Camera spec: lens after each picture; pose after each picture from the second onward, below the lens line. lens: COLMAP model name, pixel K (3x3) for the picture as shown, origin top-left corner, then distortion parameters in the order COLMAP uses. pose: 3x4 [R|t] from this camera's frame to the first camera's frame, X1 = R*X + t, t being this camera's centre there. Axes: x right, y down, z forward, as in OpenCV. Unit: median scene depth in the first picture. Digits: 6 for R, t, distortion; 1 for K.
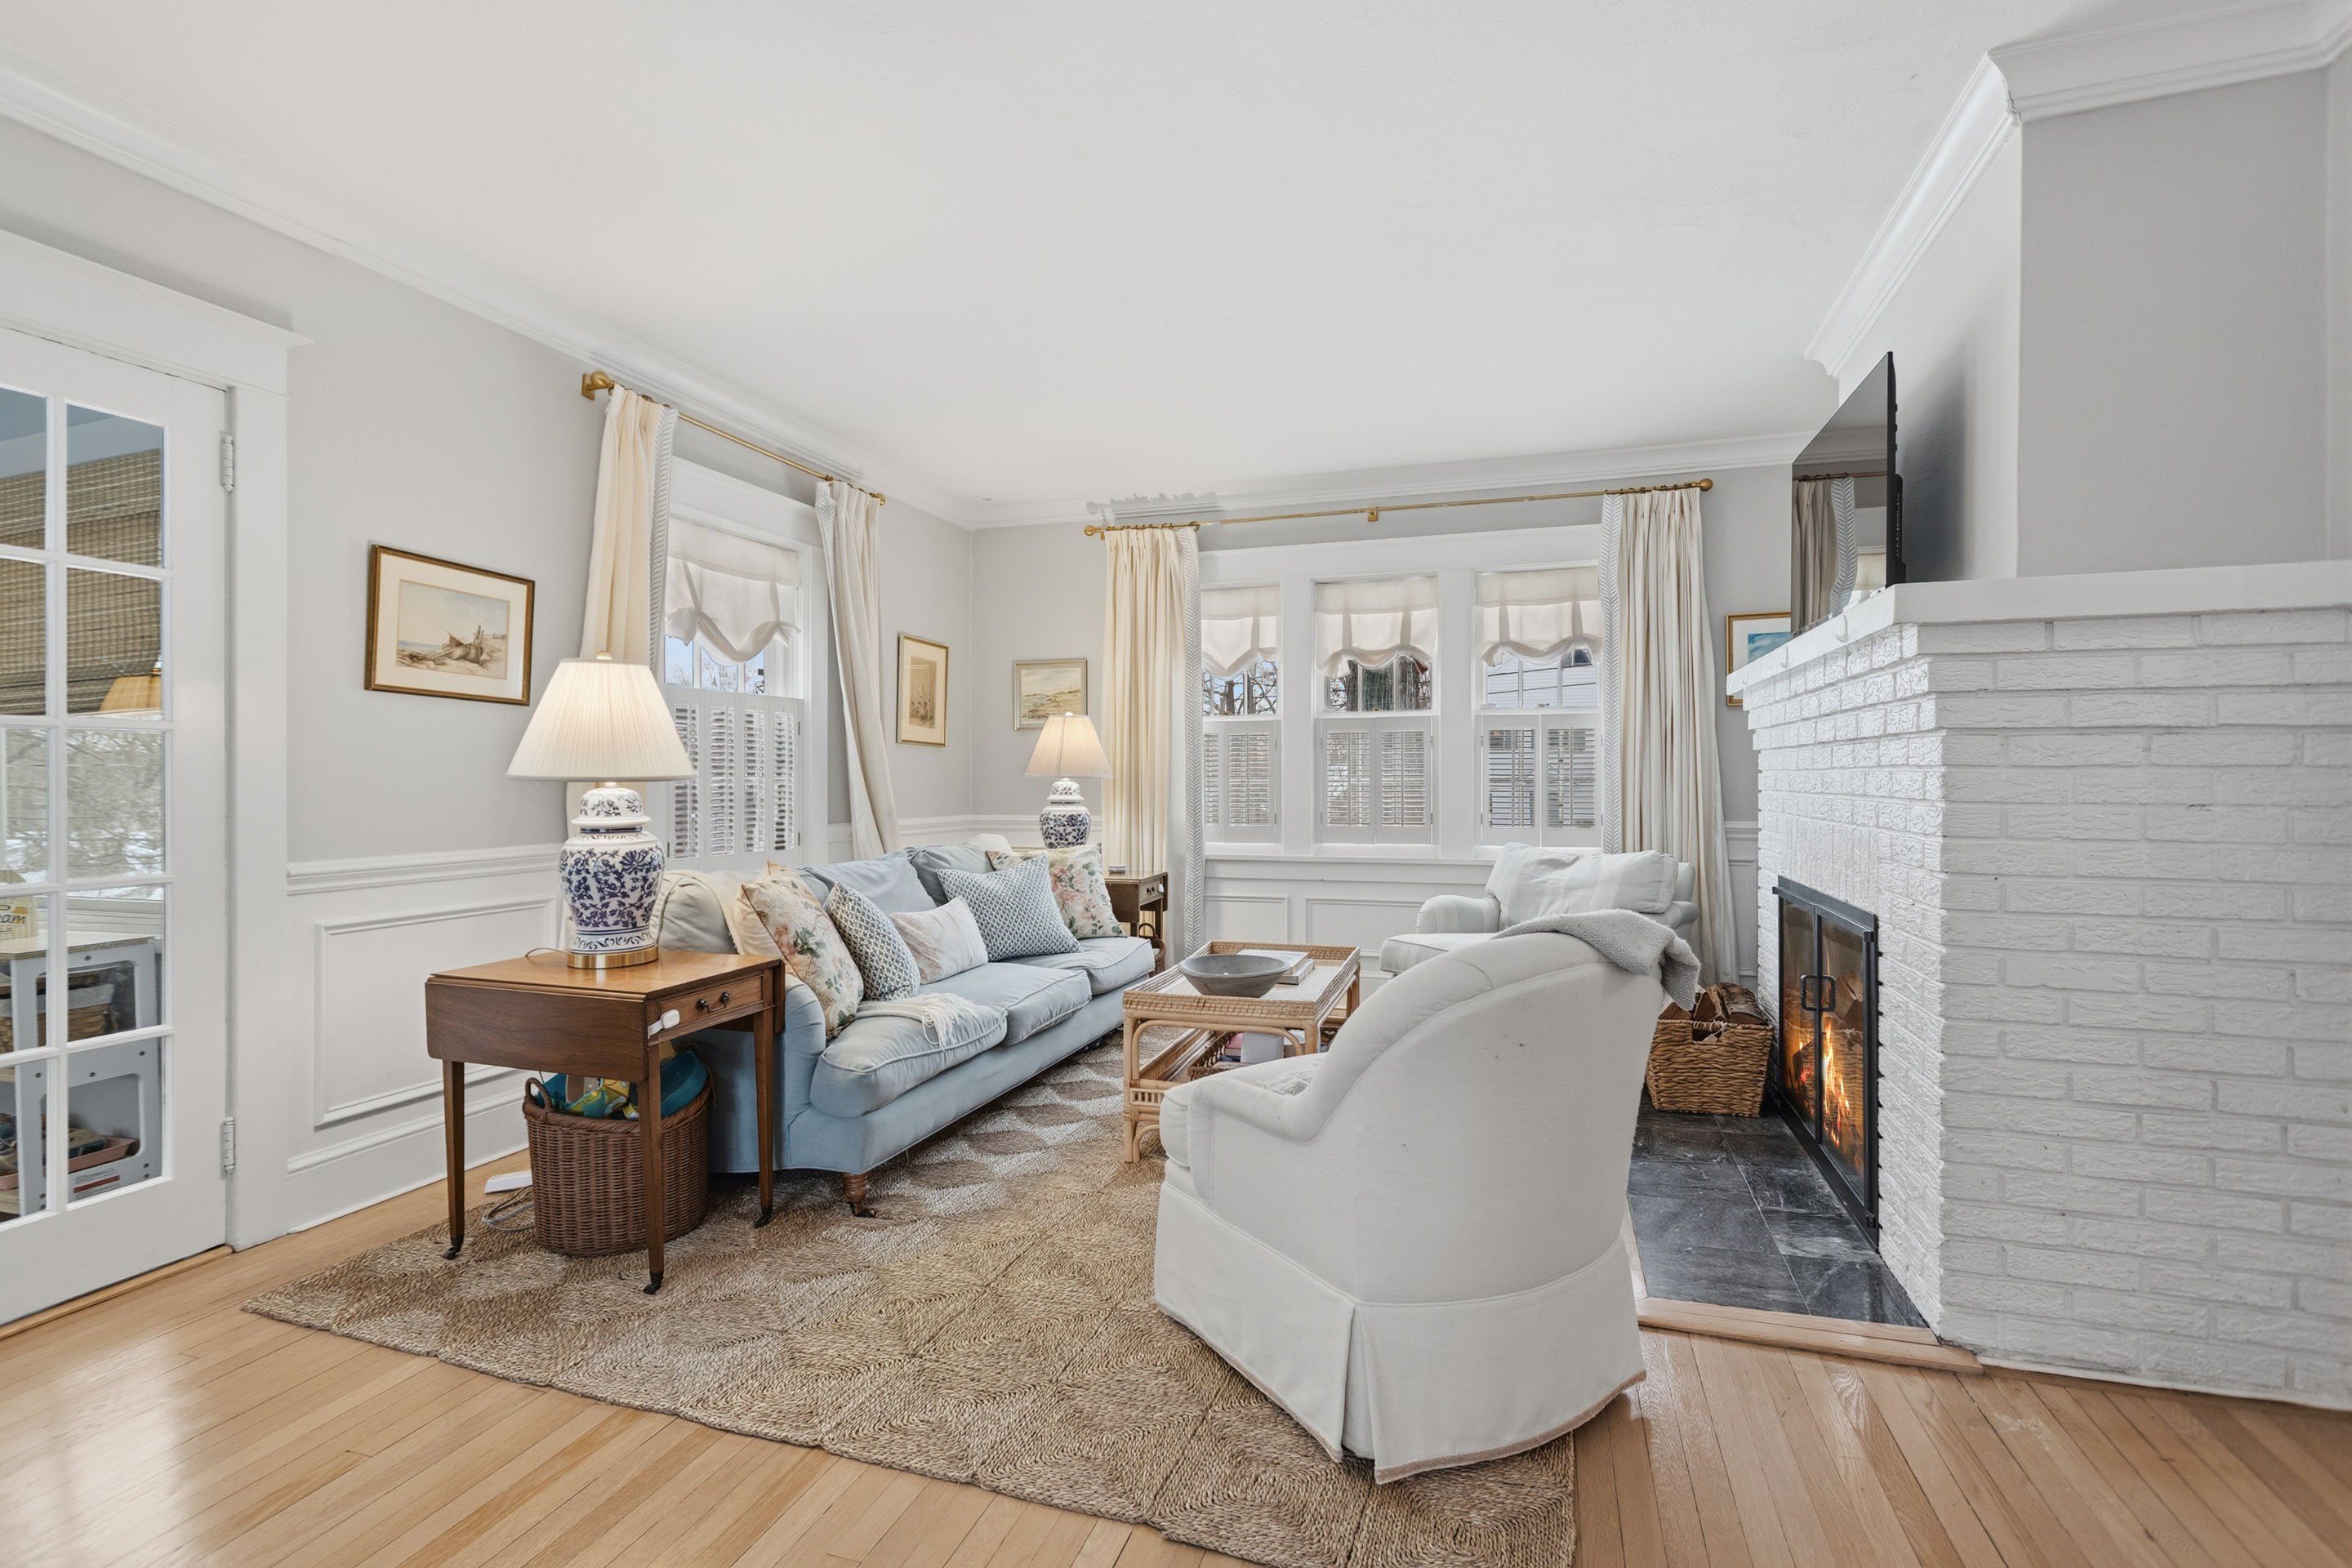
lens RADIAL K [[1106.8, 0, 1167.9], [0, 1106.8, 777.8], [0, 0, 1]] dist [-0.001720, 0.000600]
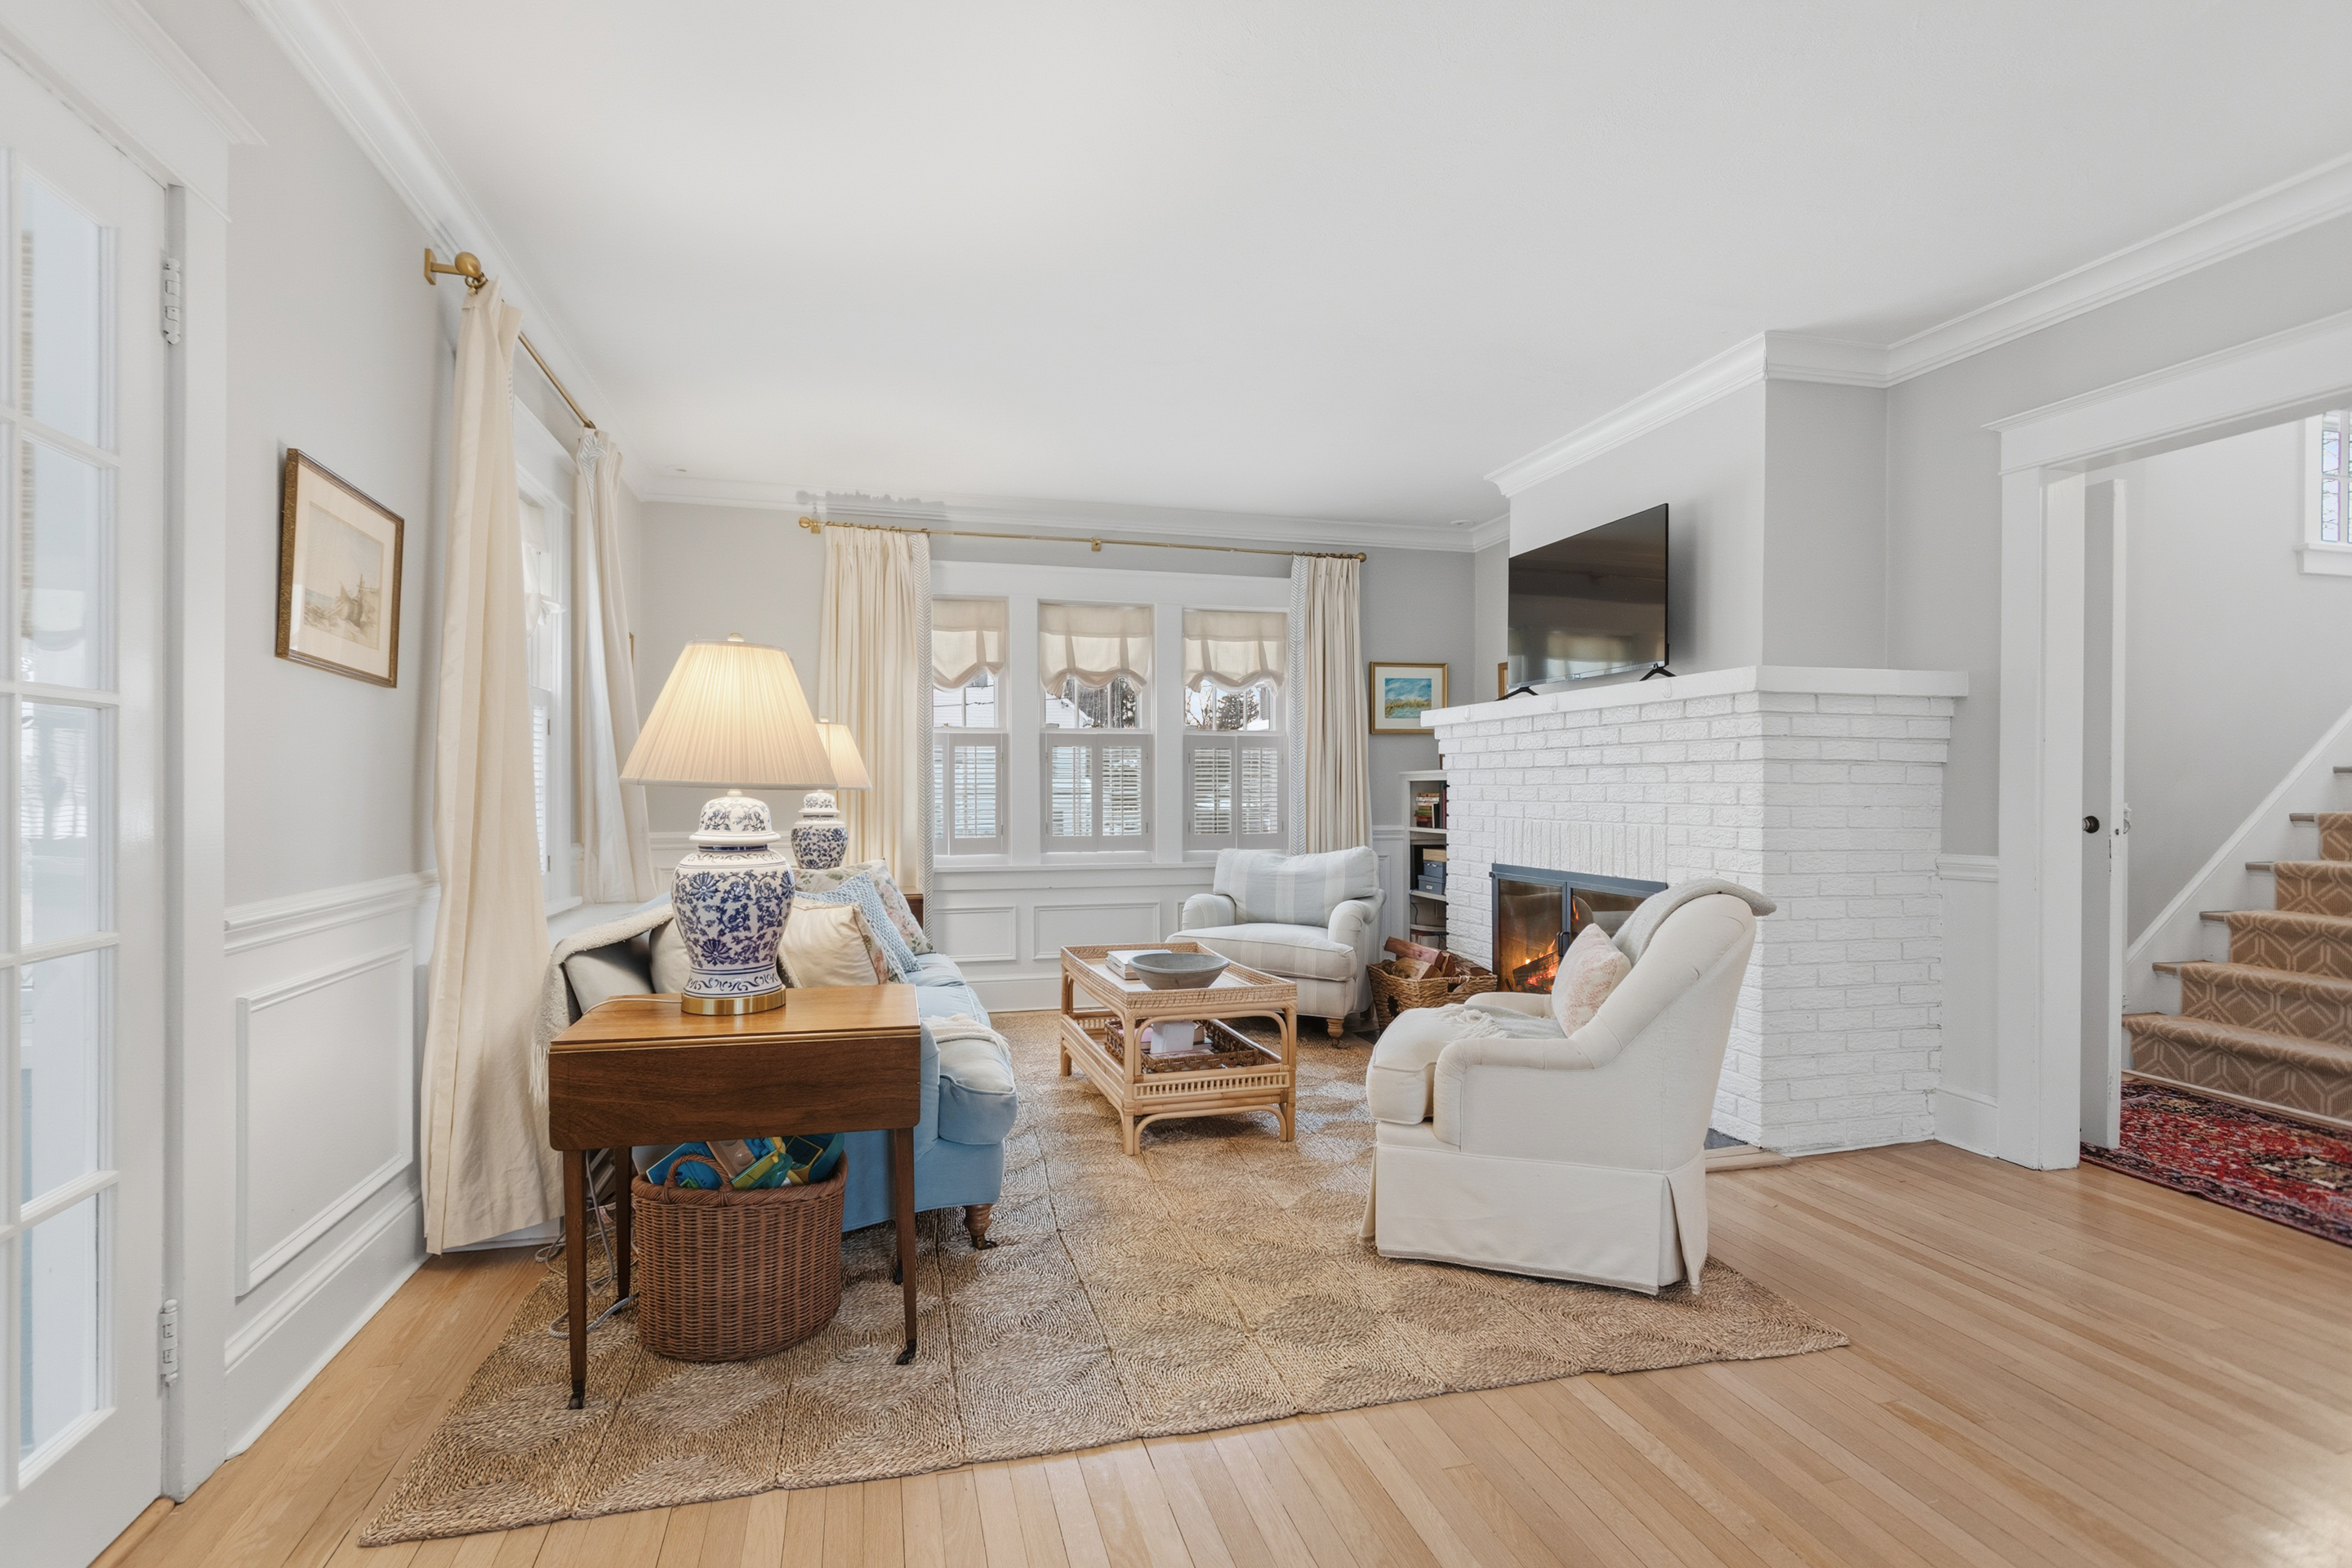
lens RADIAL K [[1116.0, 0, 1159.8], [0, 1116.0, 793.3], [0, 0, 1]] dist [-0.001982, 0.000846]
pose [[0.833561, 0.002150, 0.552424, -0.706739], [-0.002605, 0.999997, 0.000038, 0.005117], [-0.552422, -0.001471, 0.833563, 0.123067]]
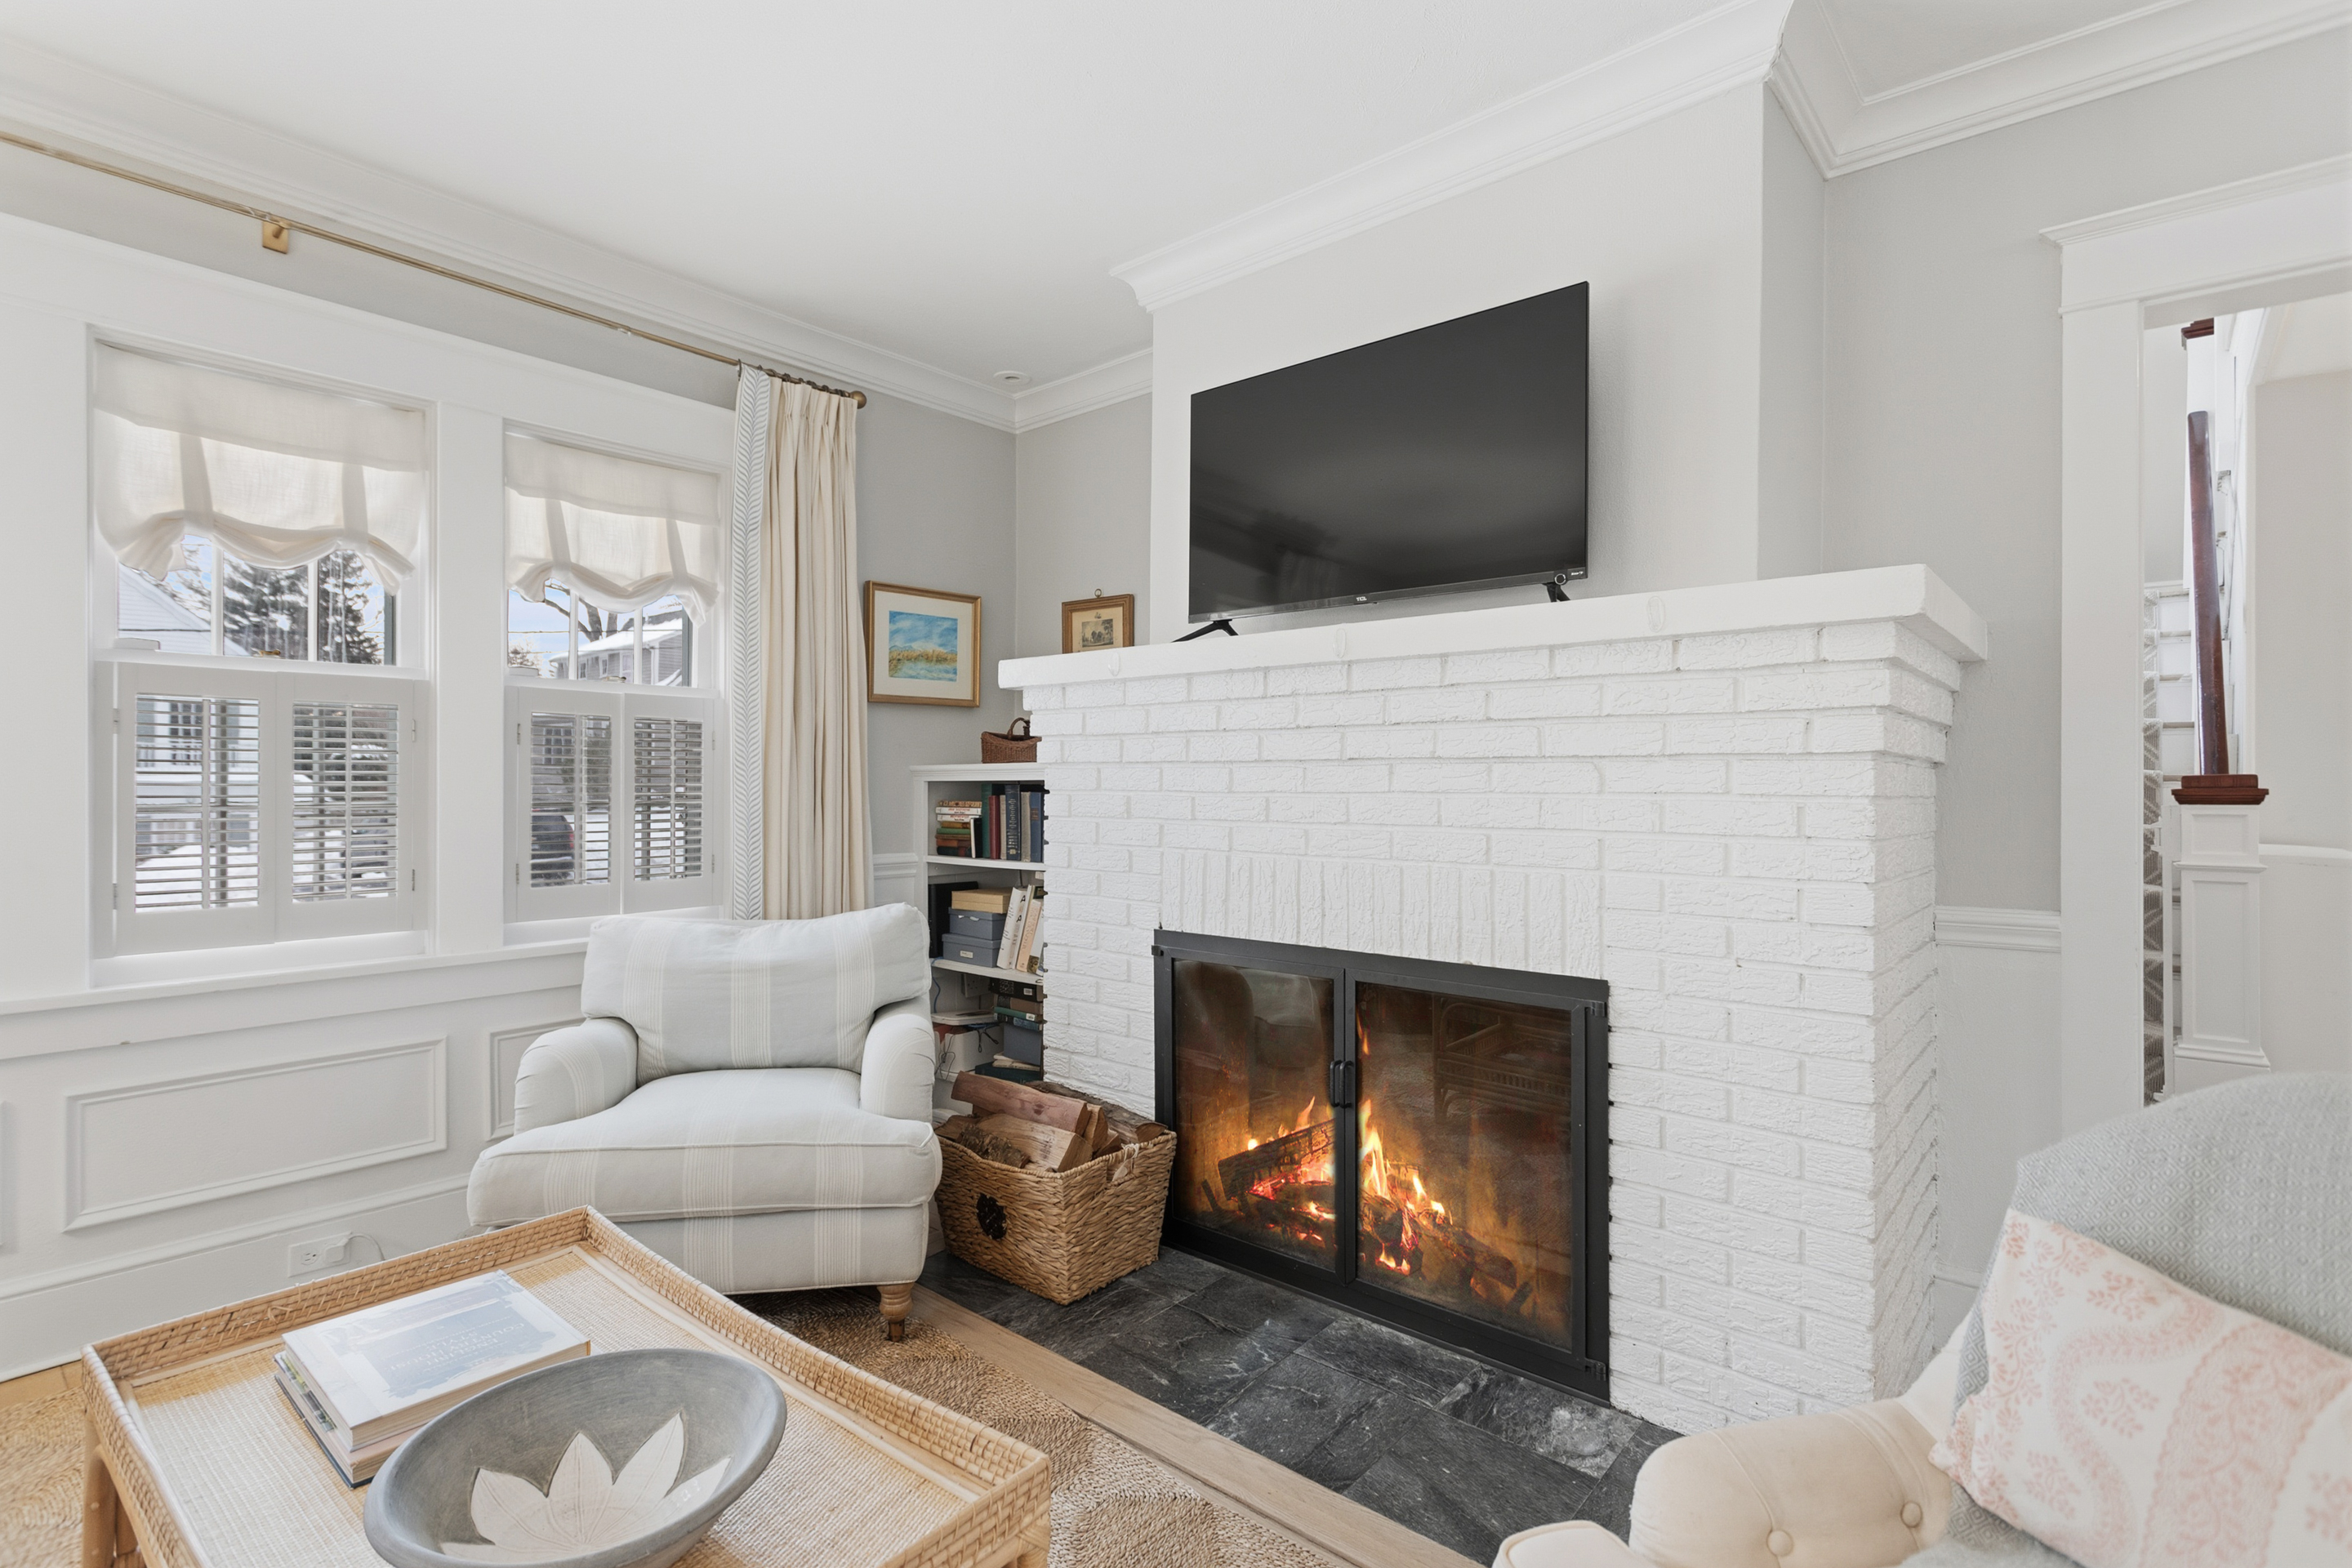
lens RADIAL K [[1106.8, 0, 1167.9], [0, 1106.8, 777.8], [0, 0, 1]] dist [-0.001720, 0.000600]
pose [[0.376063, 0.009521, 0.926545, -0.202877], [-0.001798, 0.999953, -0.009546, -0.012390], [-0.926592, 0.001924, 0.376062, 0.931859]]
